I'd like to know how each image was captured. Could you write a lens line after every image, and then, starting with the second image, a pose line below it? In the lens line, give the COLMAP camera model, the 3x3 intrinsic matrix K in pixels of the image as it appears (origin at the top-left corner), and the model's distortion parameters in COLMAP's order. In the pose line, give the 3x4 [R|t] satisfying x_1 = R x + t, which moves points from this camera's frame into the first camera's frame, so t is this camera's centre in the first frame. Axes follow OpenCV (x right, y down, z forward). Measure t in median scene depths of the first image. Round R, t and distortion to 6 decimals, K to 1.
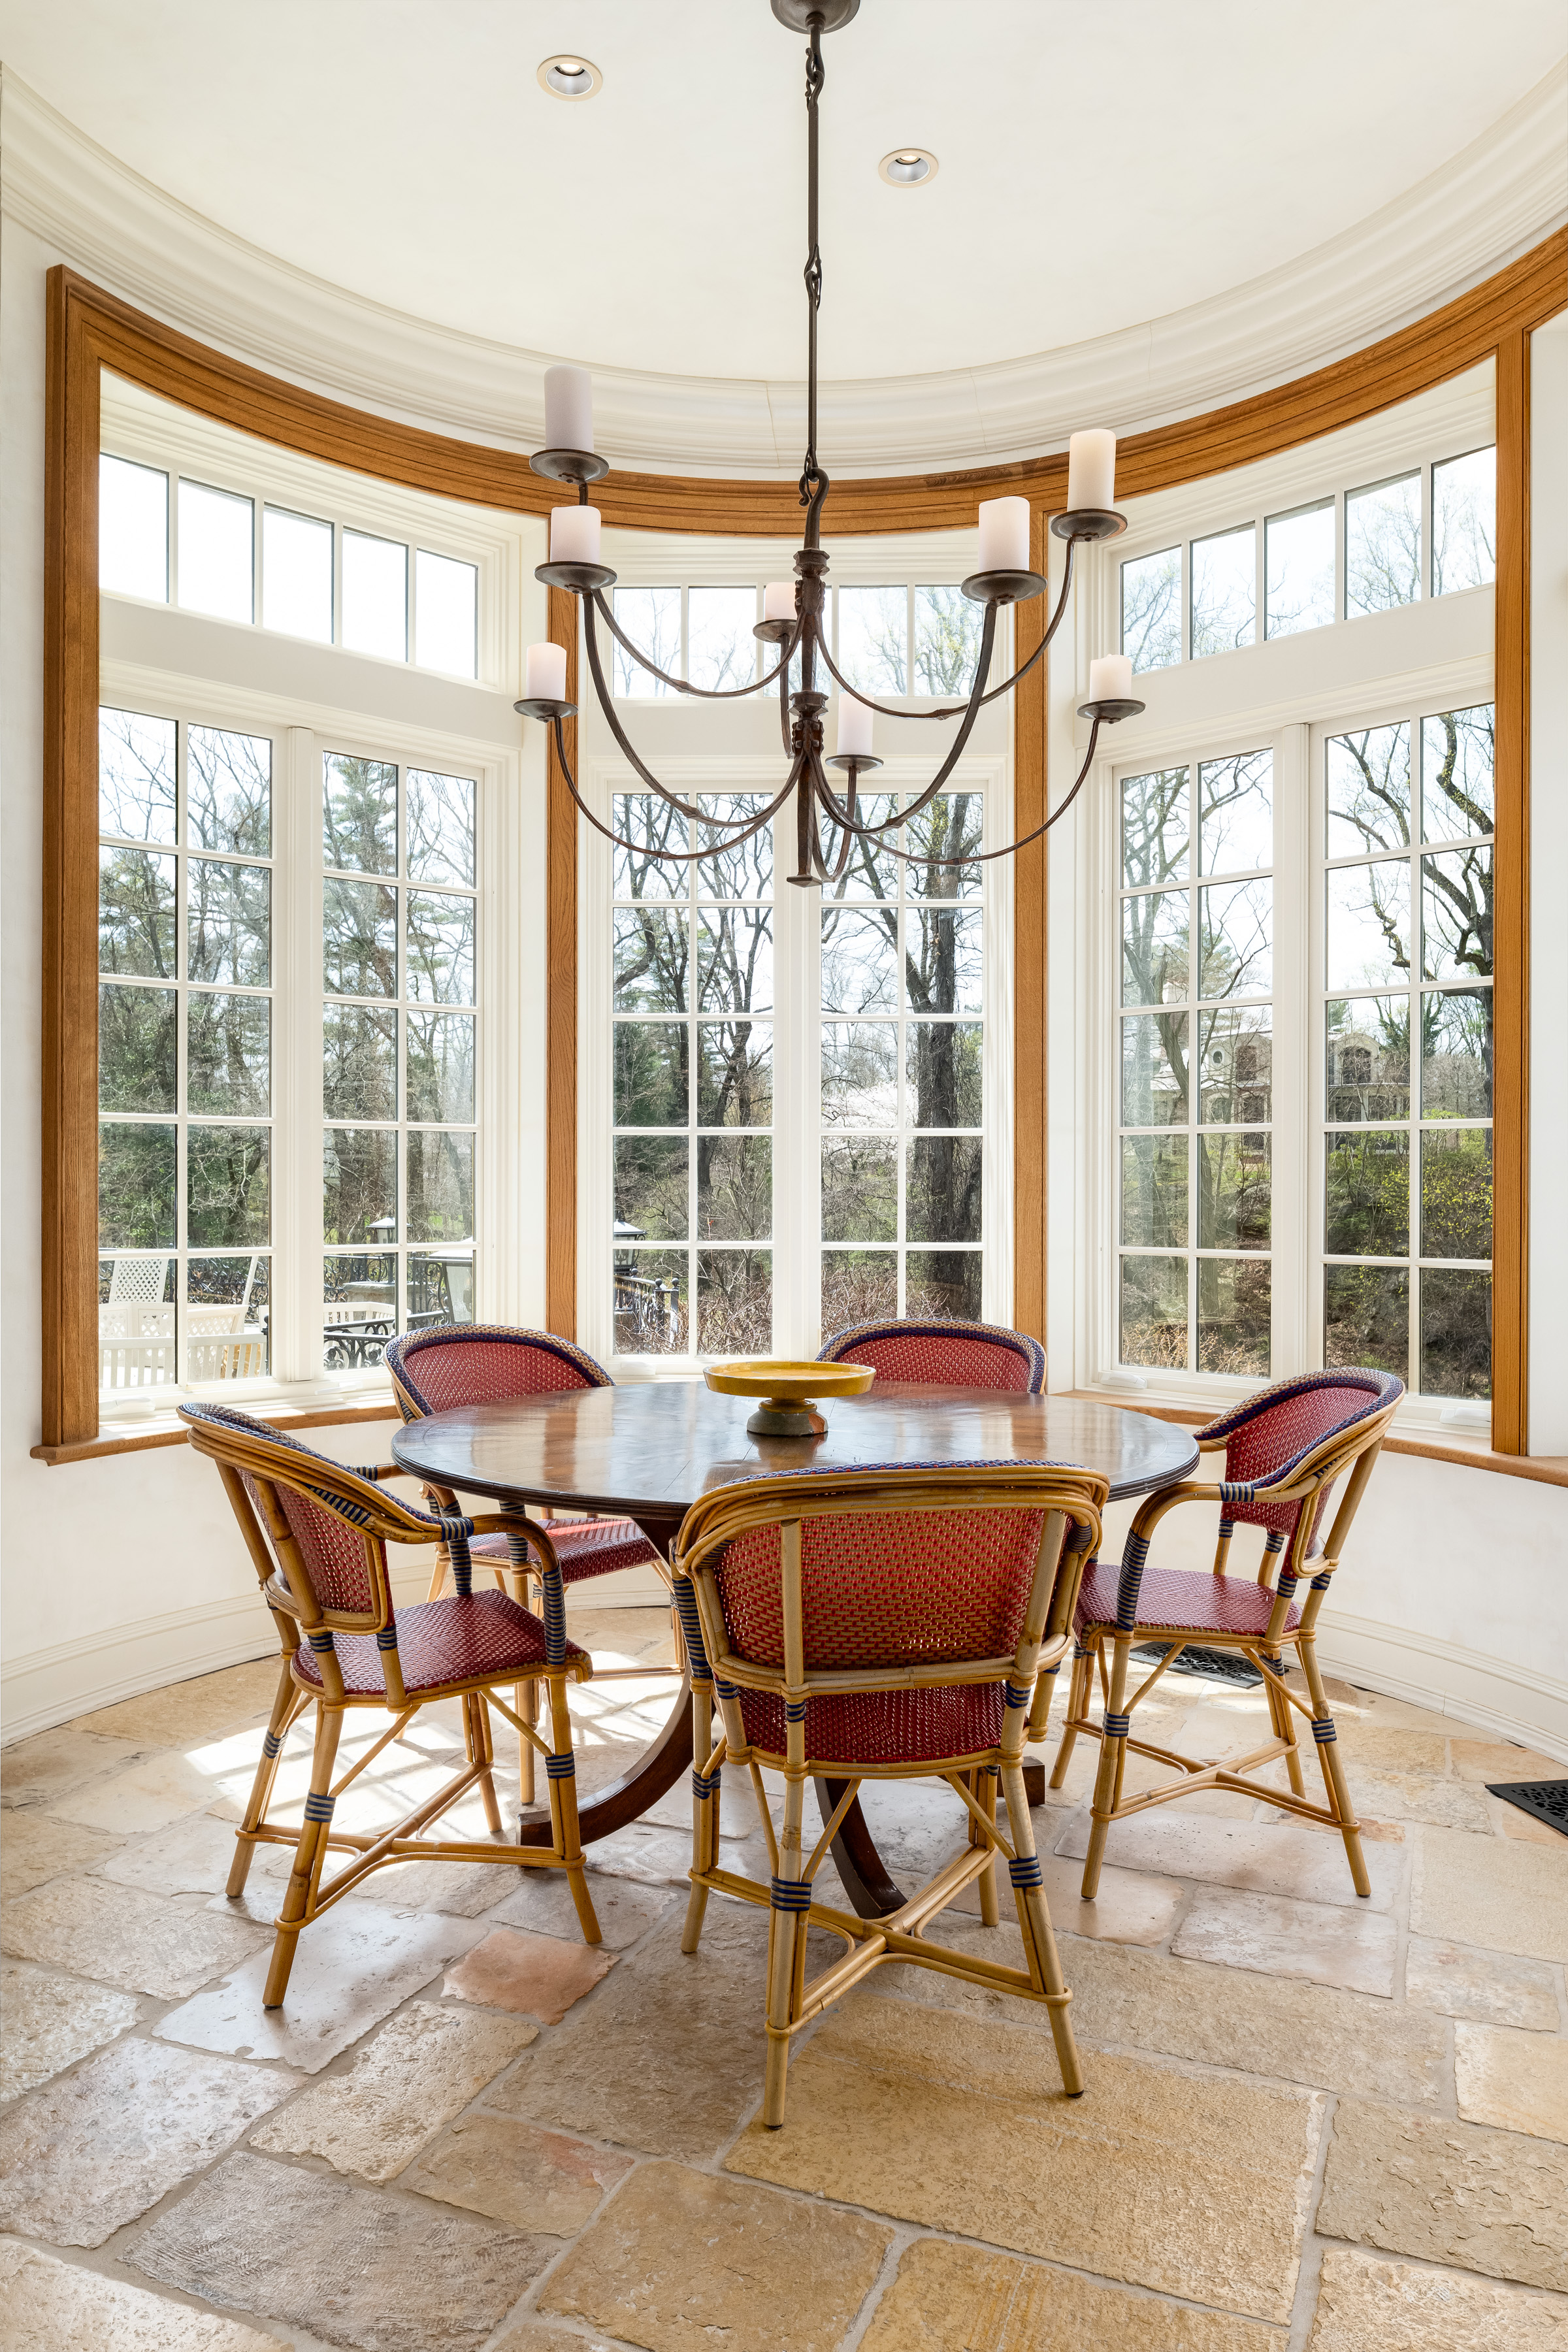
lens RADIAL K [[1646.9, 0, 784.5], [0, 1646.9, 1189.0], [0, 0, 1]] dist [-0.009580, -0.005530]
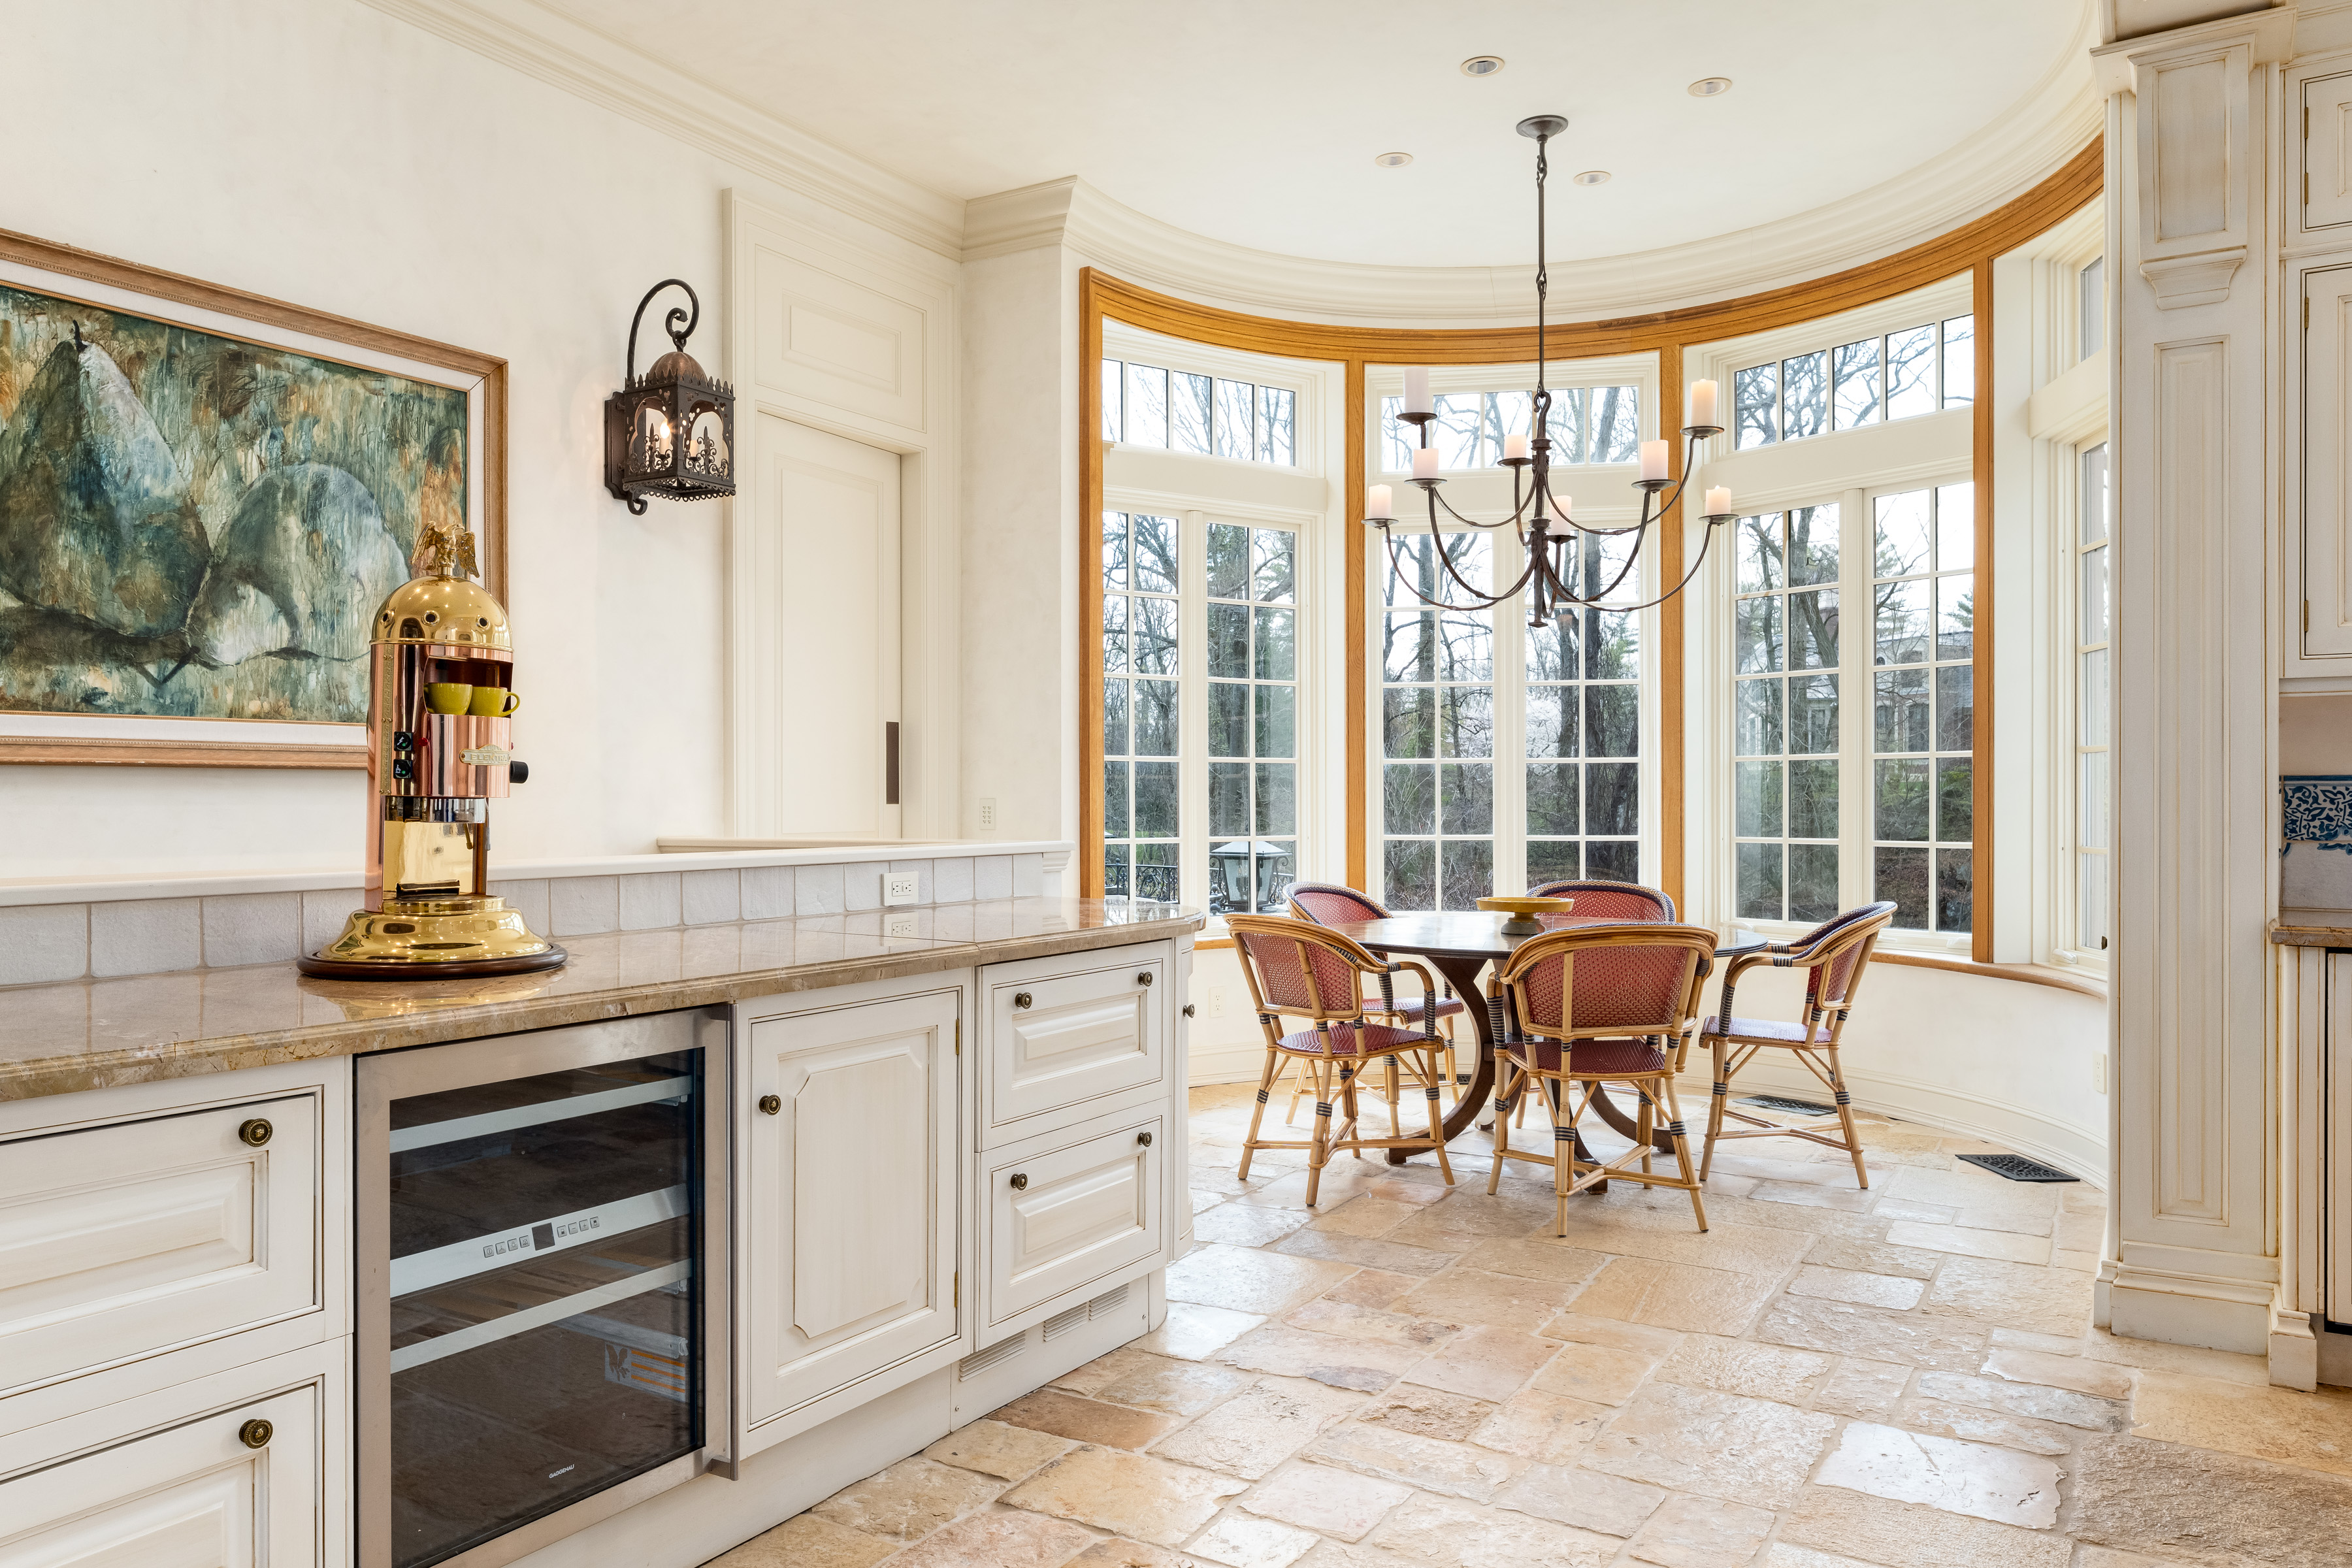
lens RADIAL K [[1646.9, 0, 1176.3], [0, 1646.9, 800.7], [0, 0, 1]] dist [-0.009580, -0.005530]
pose [[0.989443, -0.008010, -0.144703, -0.102088], [0.009073, 0.999936, 0.006689, -0.014265], [0.144640, -0.007932, 0.989453, -0.683498]]
